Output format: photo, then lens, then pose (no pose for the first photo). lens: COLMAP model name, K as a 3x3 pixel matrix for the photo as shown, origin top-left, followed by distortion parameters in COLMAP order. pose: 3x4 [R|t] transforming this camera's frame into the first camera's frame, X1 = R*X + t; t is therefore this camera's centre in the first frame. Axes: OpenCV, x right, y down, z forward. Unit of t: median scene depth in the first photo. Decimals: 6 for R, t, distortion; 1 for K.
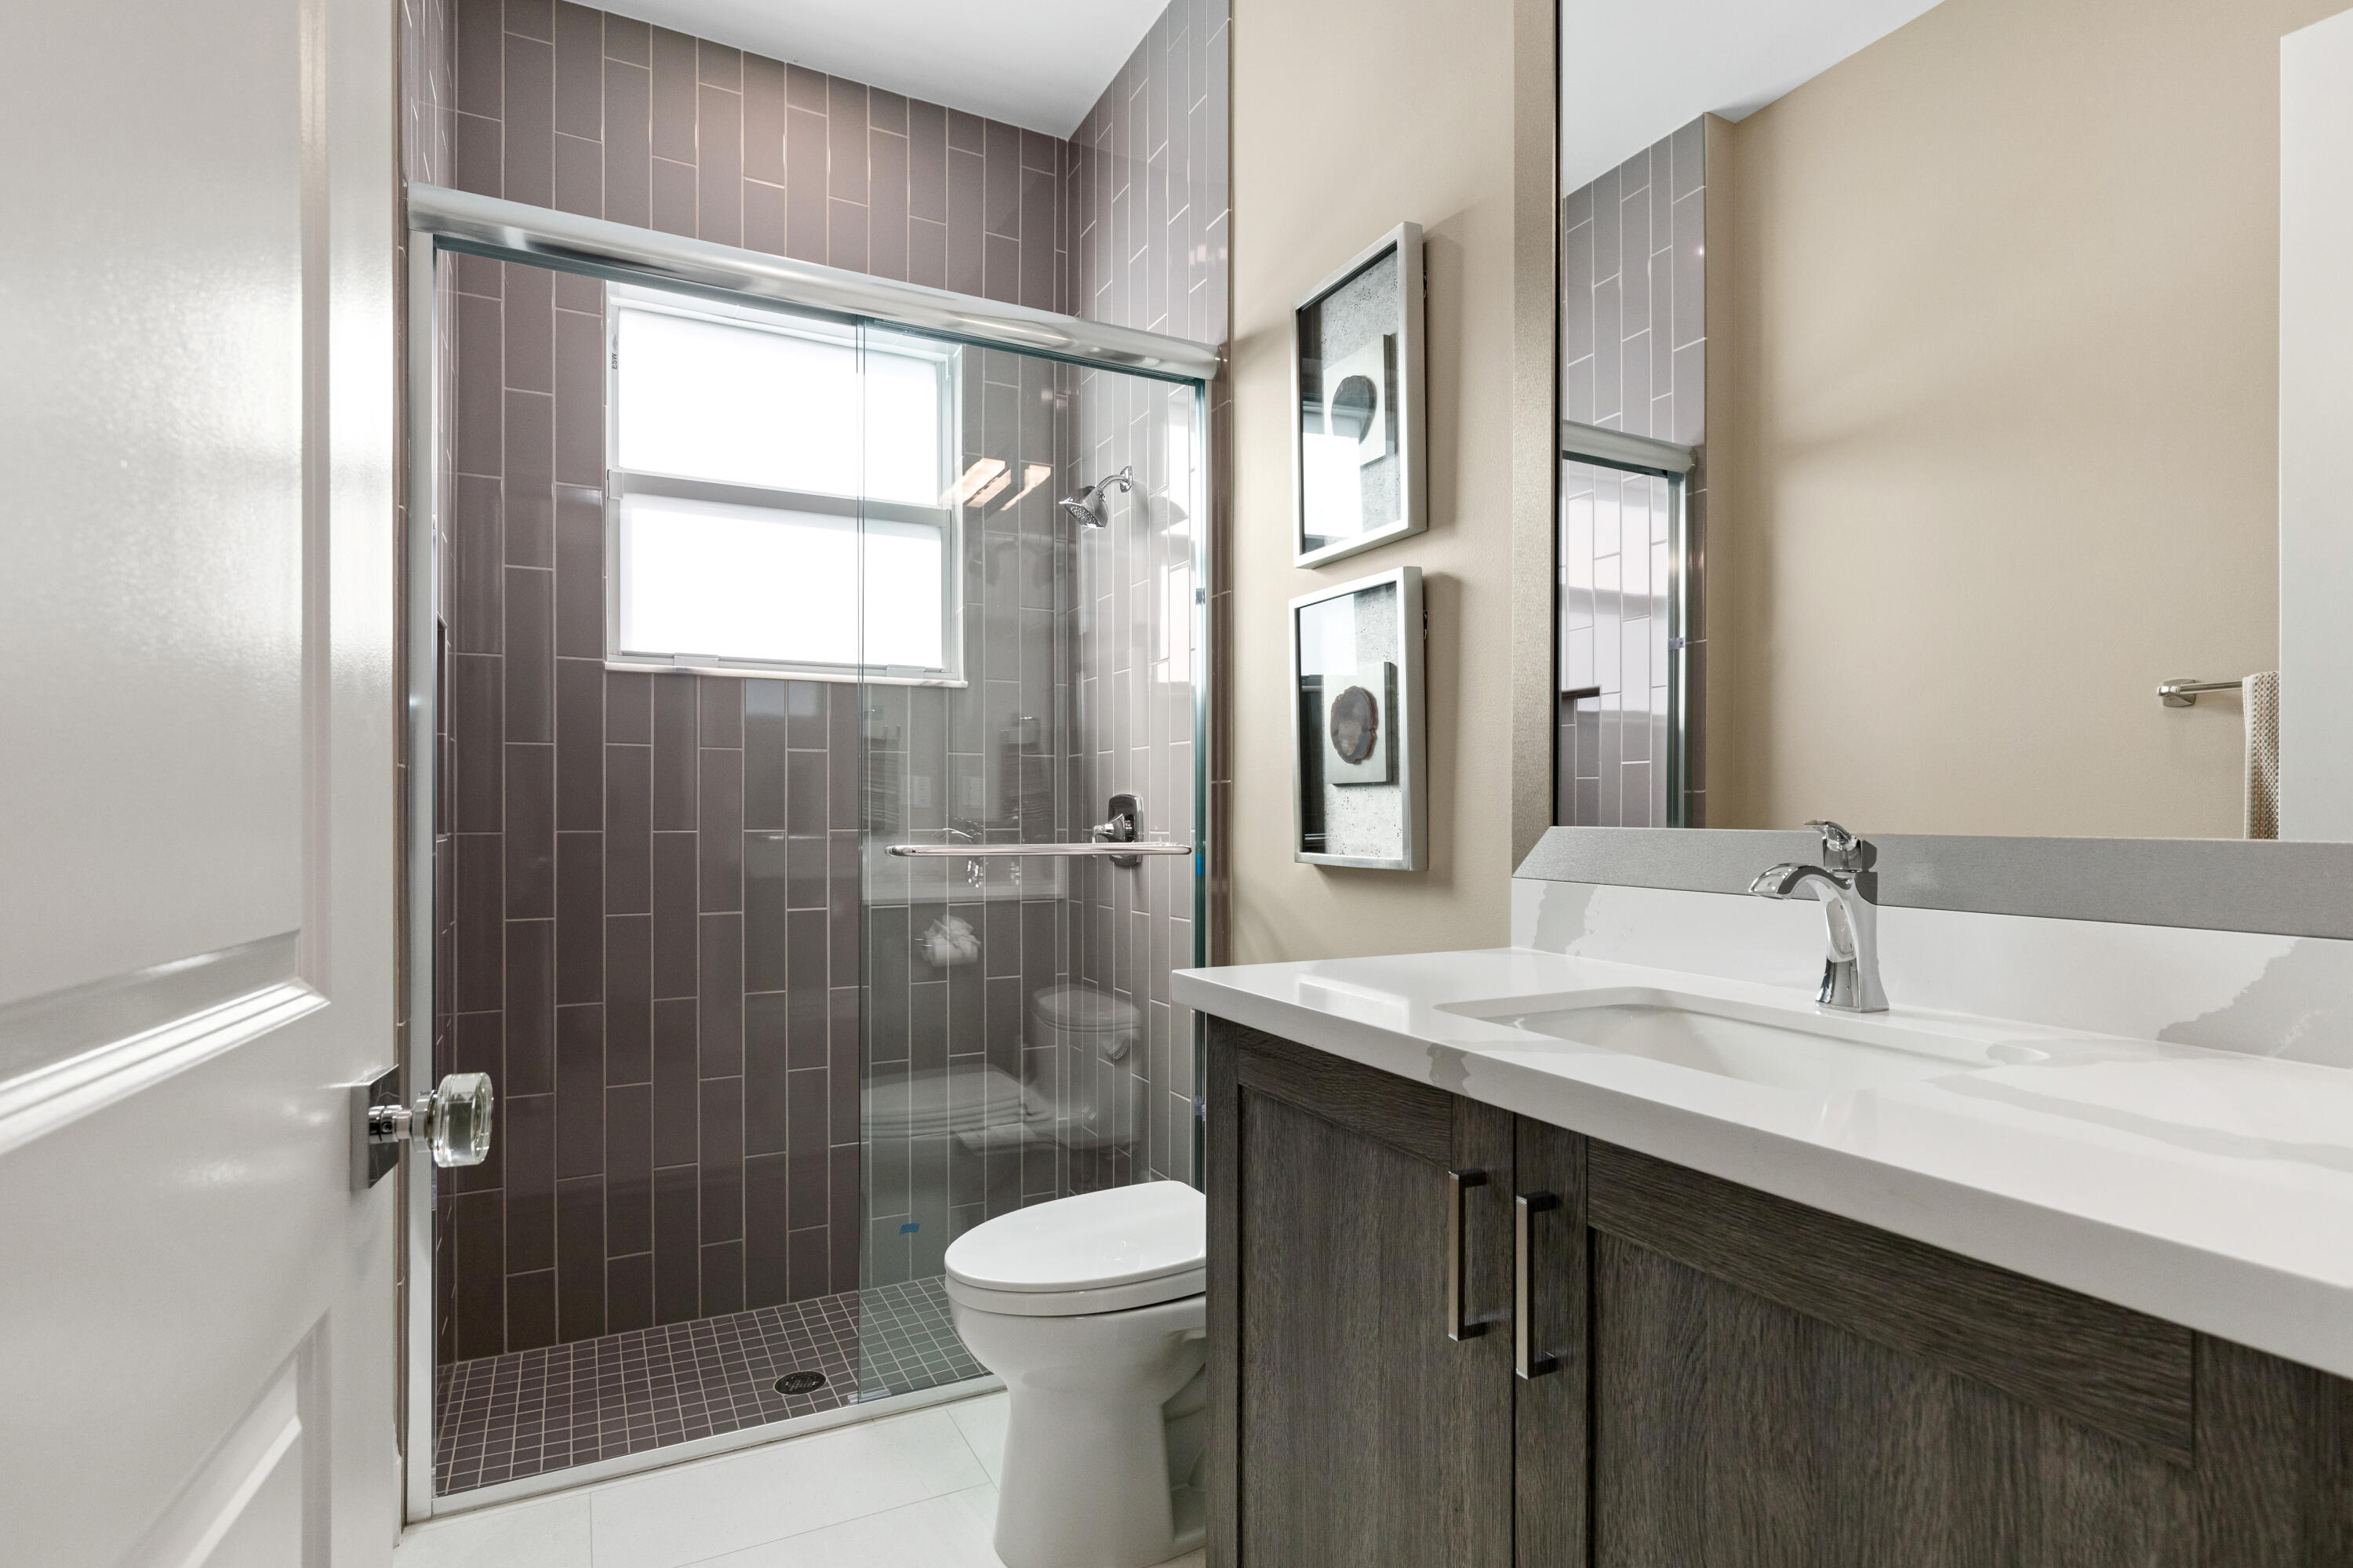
lens RADIAL K [[1158.7, 0, 1172.4], [0, 1158.7, 798.8], [0, 0, 1]] dist [0.007669, -0.000673]
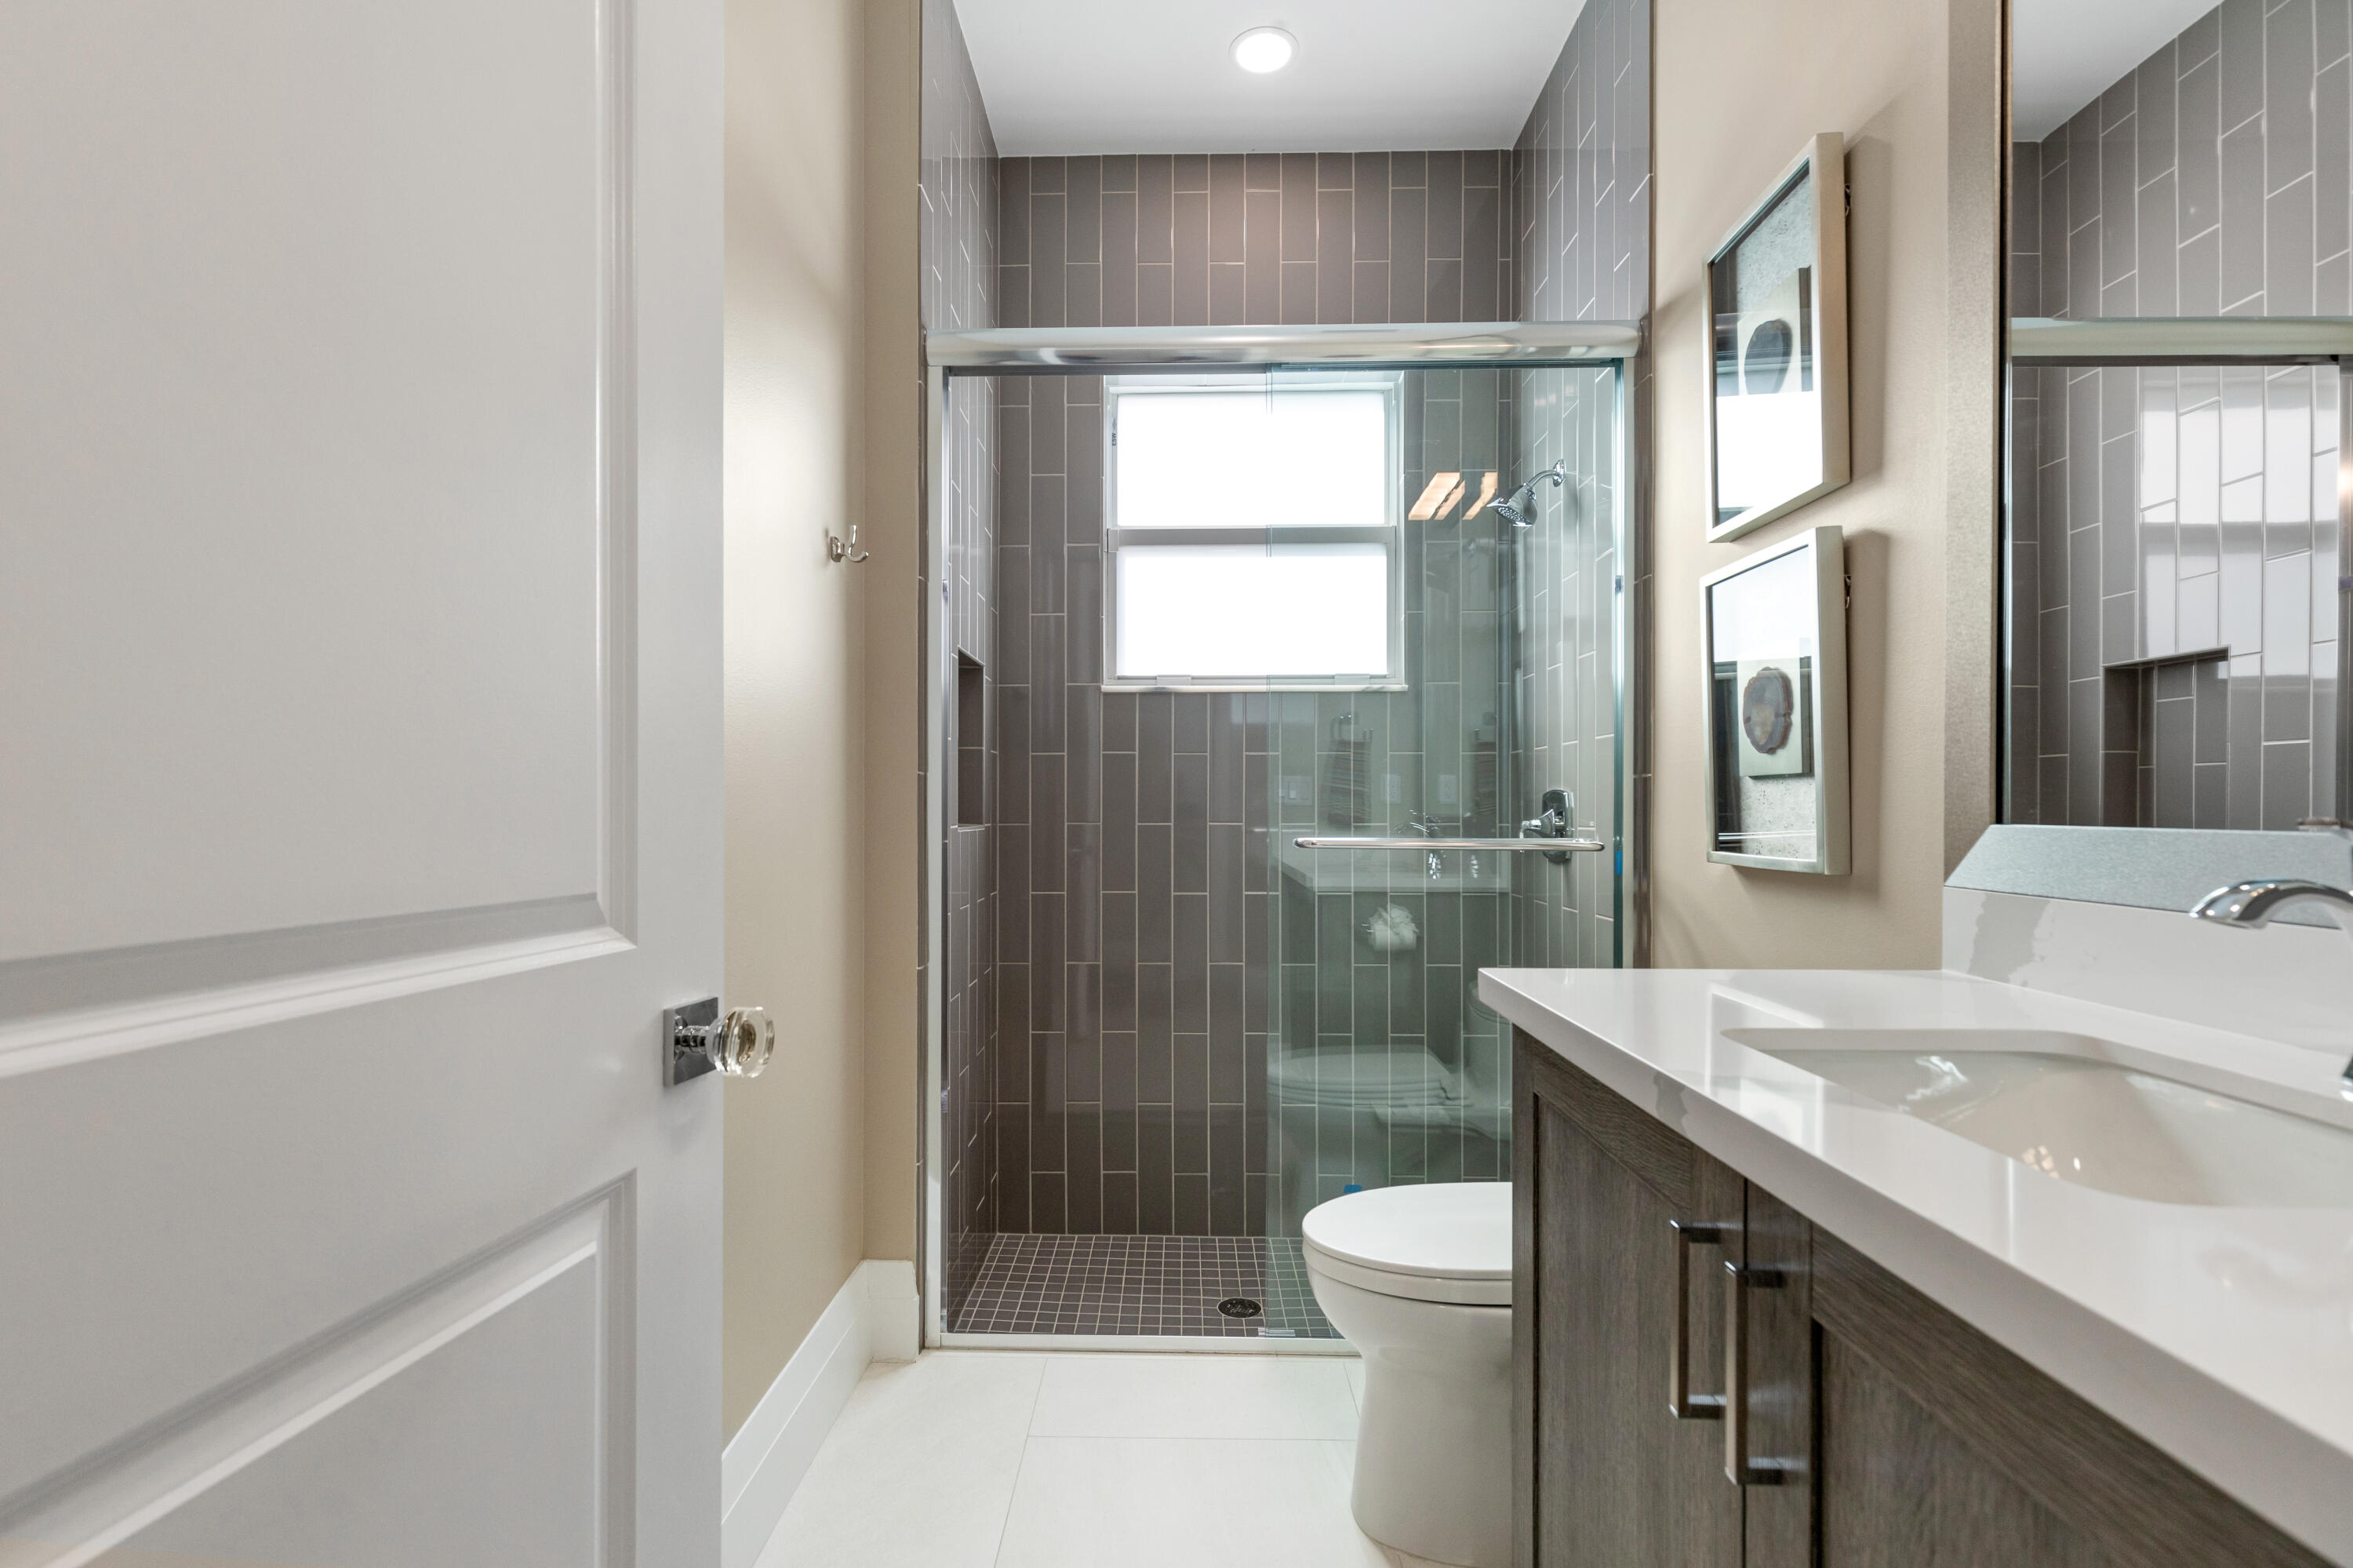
lens RADIAL K [[1058.7, 0, 1160.1], [0, 1058.7, 795.5], [0, 0, 1]] dist [0.007016, -0.000476]
pose [[0.884845, -0.006124, -0.465845, 0.094011], [0.006146, 0.999980, -0.001473, 0.000386], [0.465844, -0.001559, 0.884865, 0.040502]]
